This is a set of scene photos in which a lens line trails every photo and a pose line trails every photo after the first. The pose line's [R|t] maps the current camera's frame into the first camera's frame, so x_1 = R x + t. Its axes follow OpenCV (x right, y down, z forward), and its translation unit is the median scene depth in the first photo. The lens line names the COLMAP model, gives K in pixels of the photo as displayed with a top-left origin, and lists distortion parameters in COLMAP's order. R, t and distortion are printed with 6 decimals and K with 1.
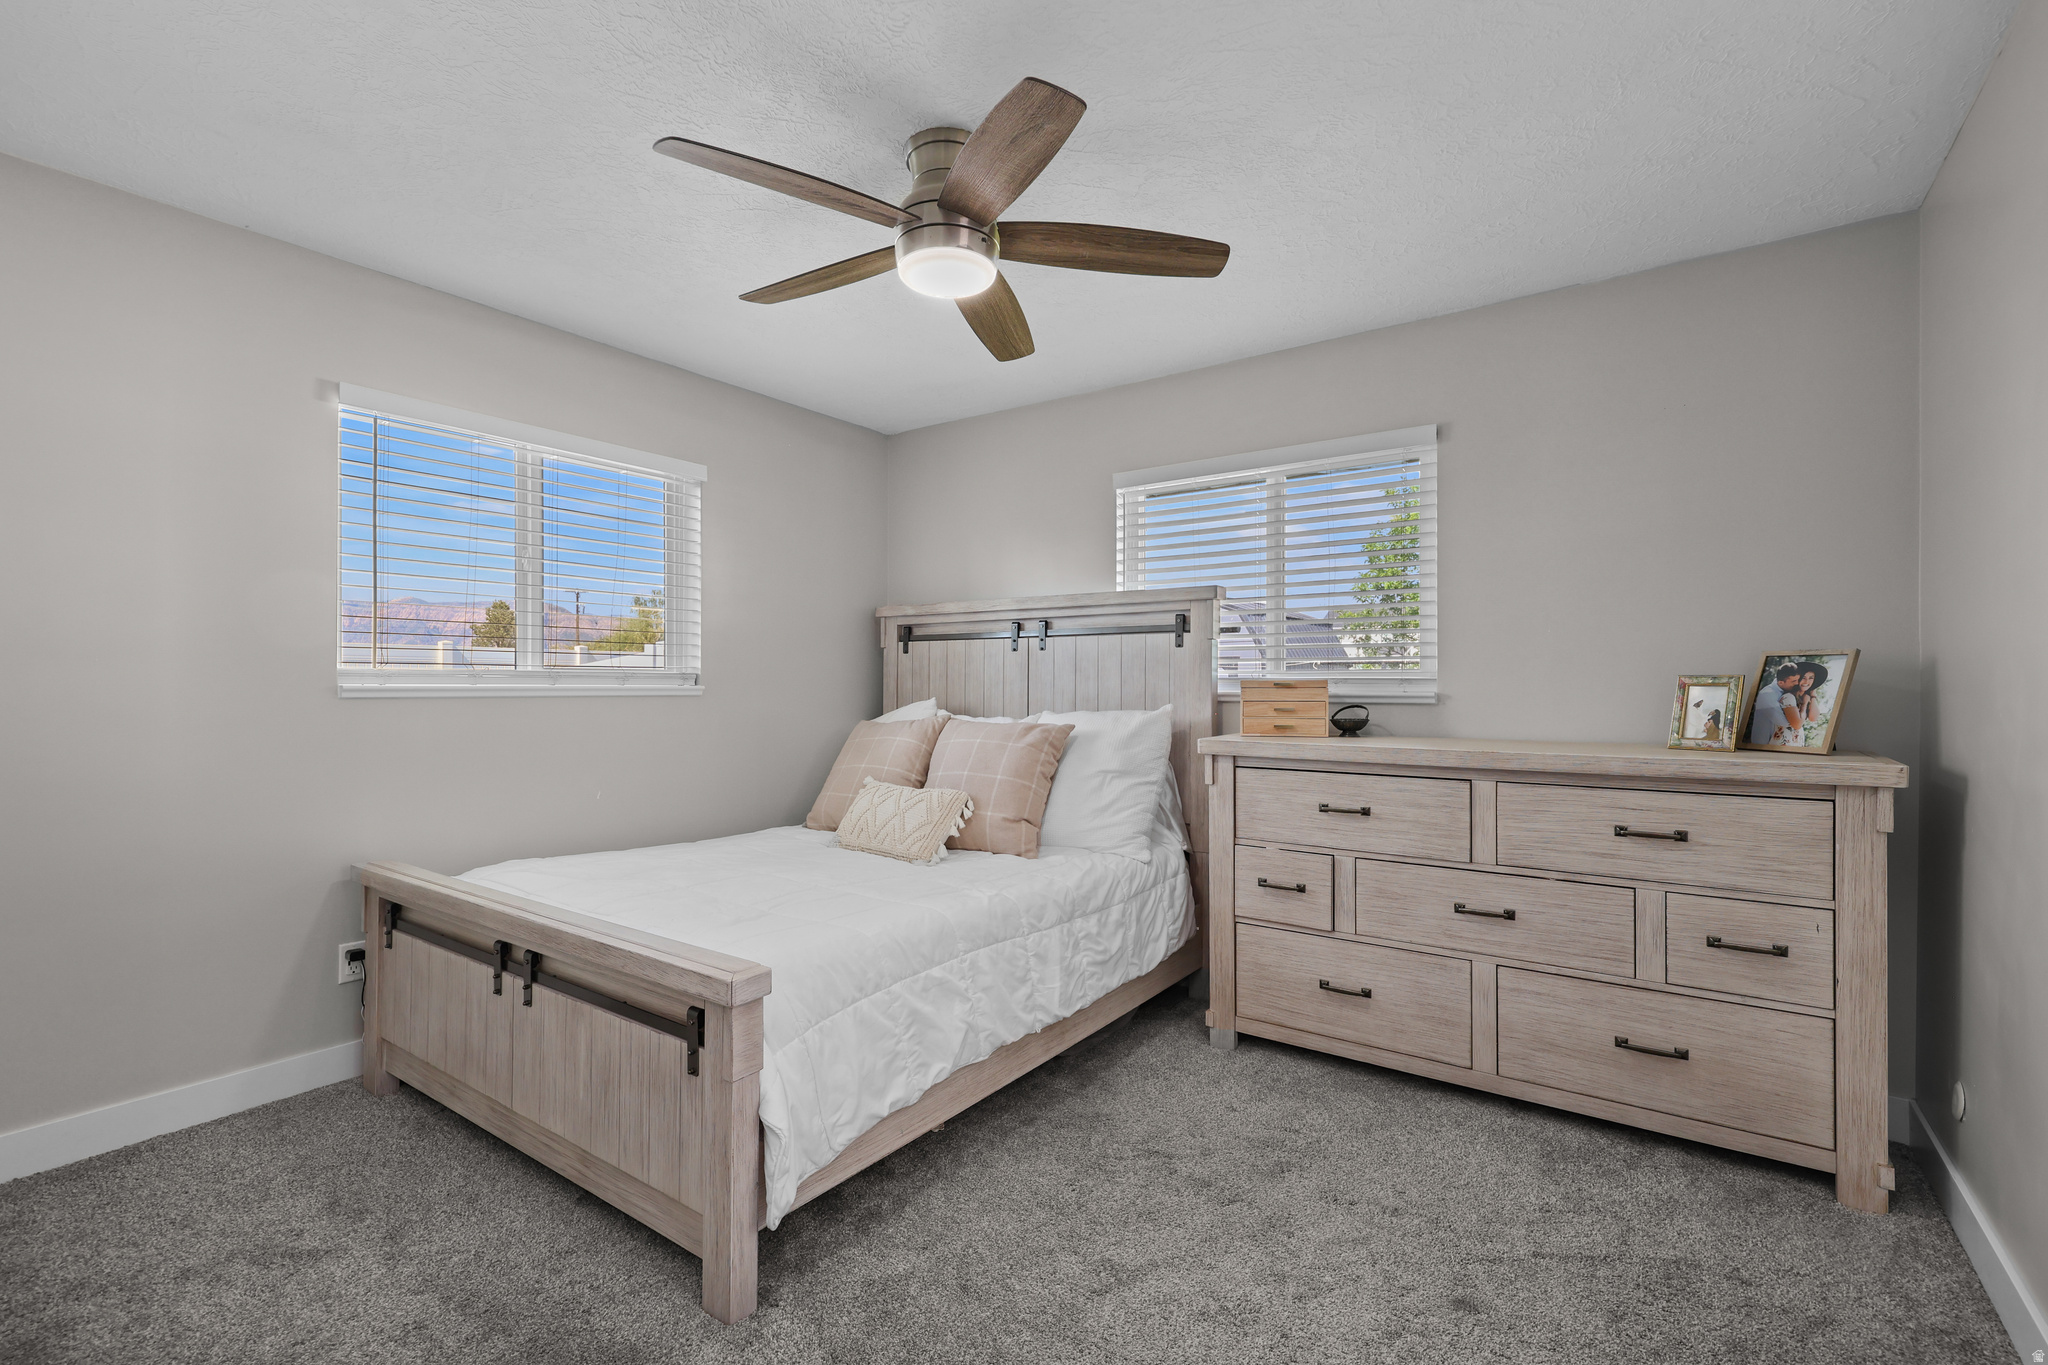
lens RADIAL K [[918.9, 0, 1012.7], [0, 918.9, 683.2], [0, 0, 1]] dist [0.001406, -0.000346]
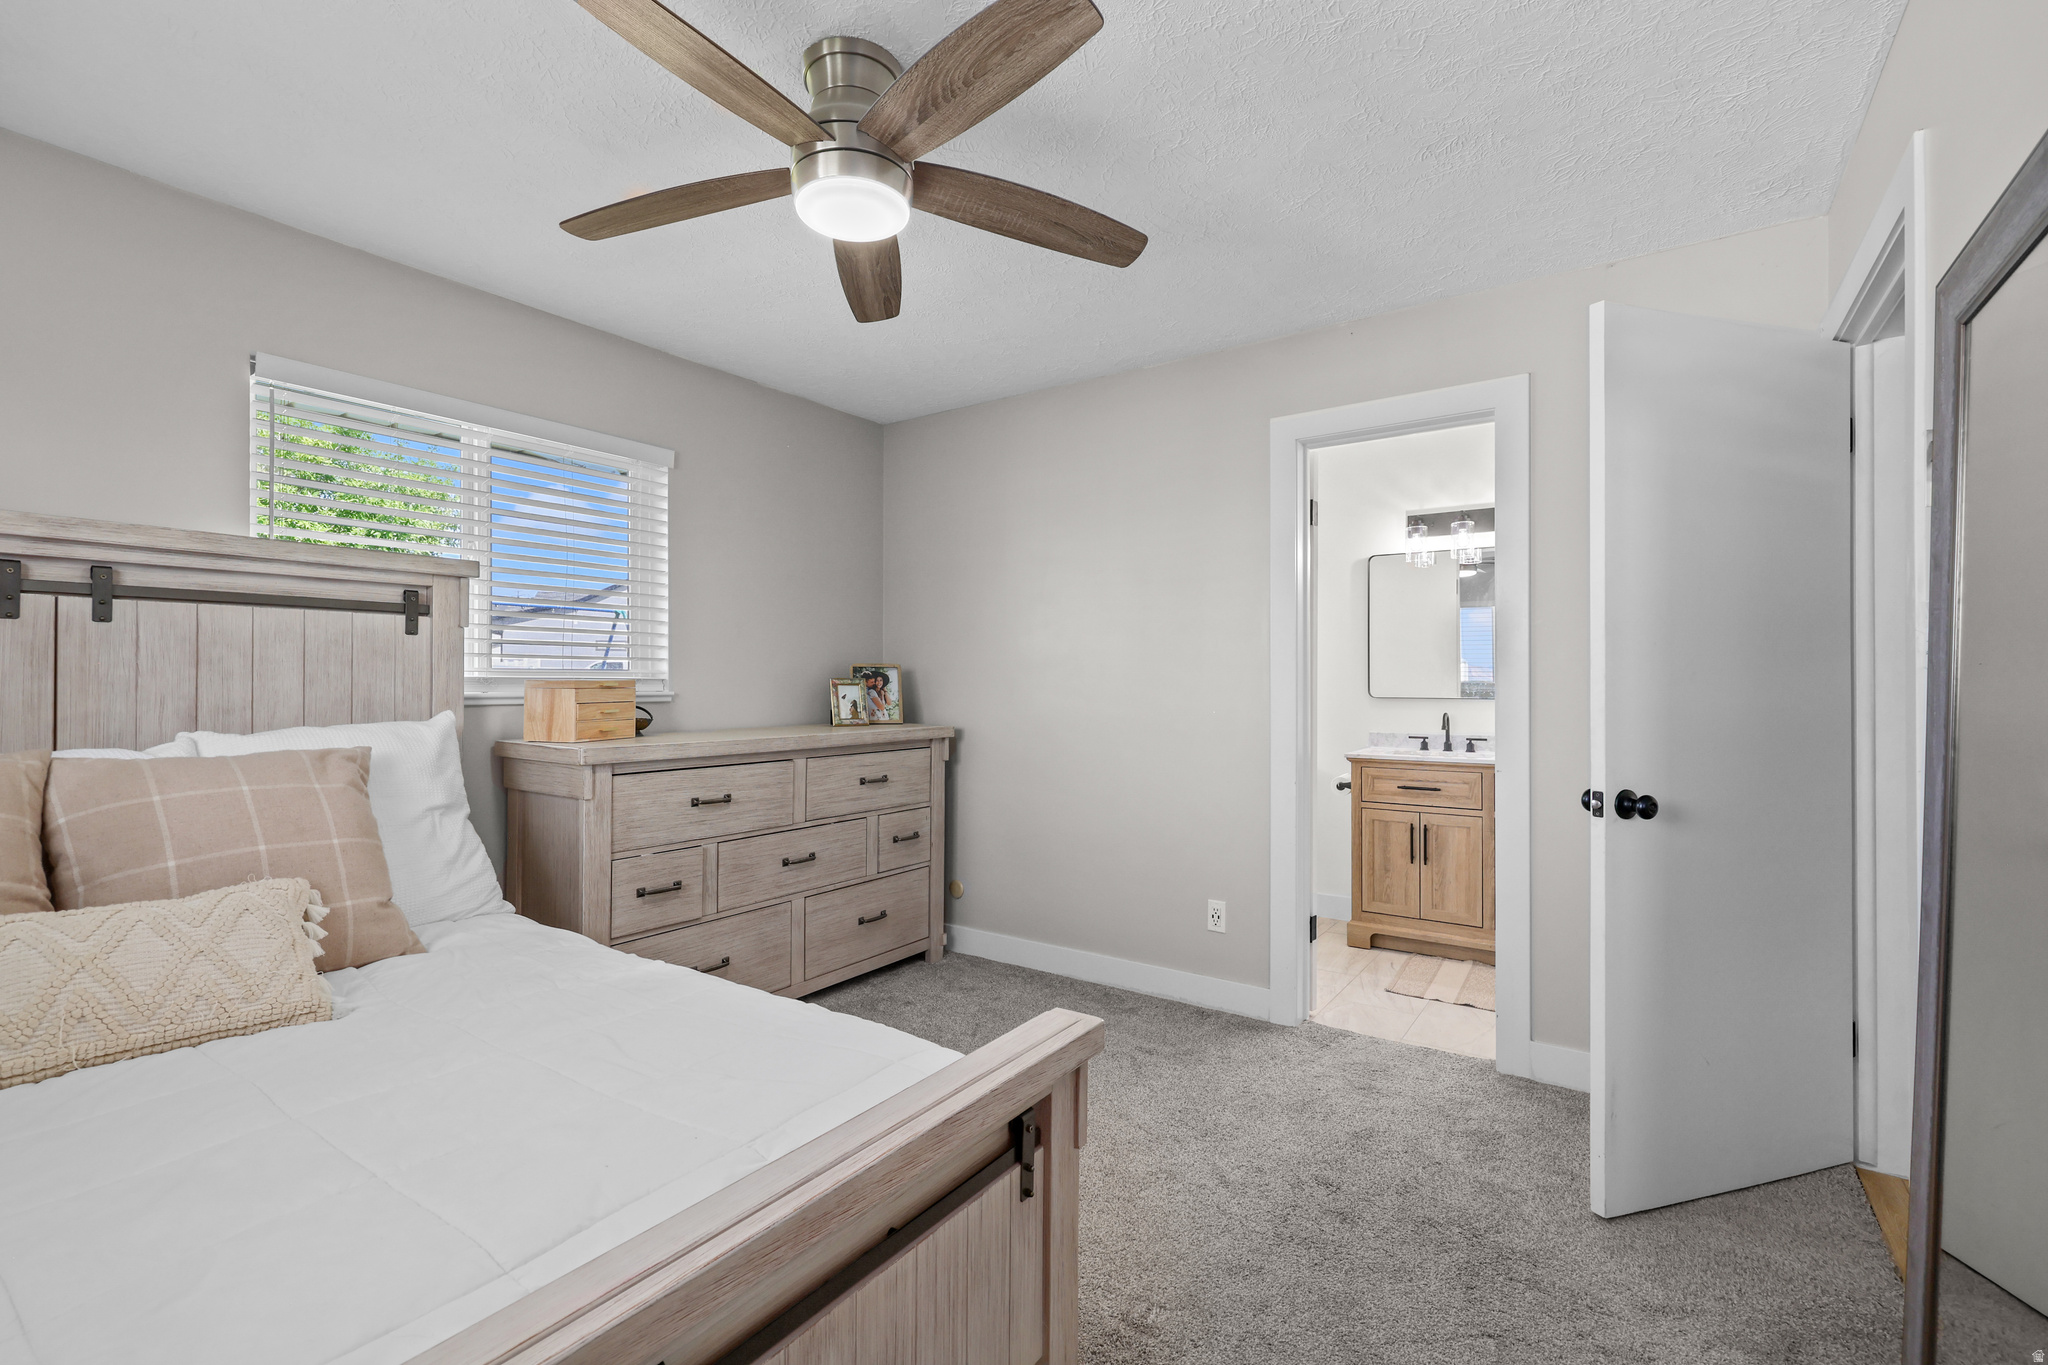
lens RADIAL K [[918.9, 0, 1013.0], [0, 918.9, 680.8], [0, 0, 1]] dist [0.001406, -0.000346]
pose [[-0.024865, -0.000874, 0.999690, -0.773363], [-0.005298, 0.999986, 0.000742, -0.006531], [-0.999677, -0.005278, -0.024870, 0.712781]]
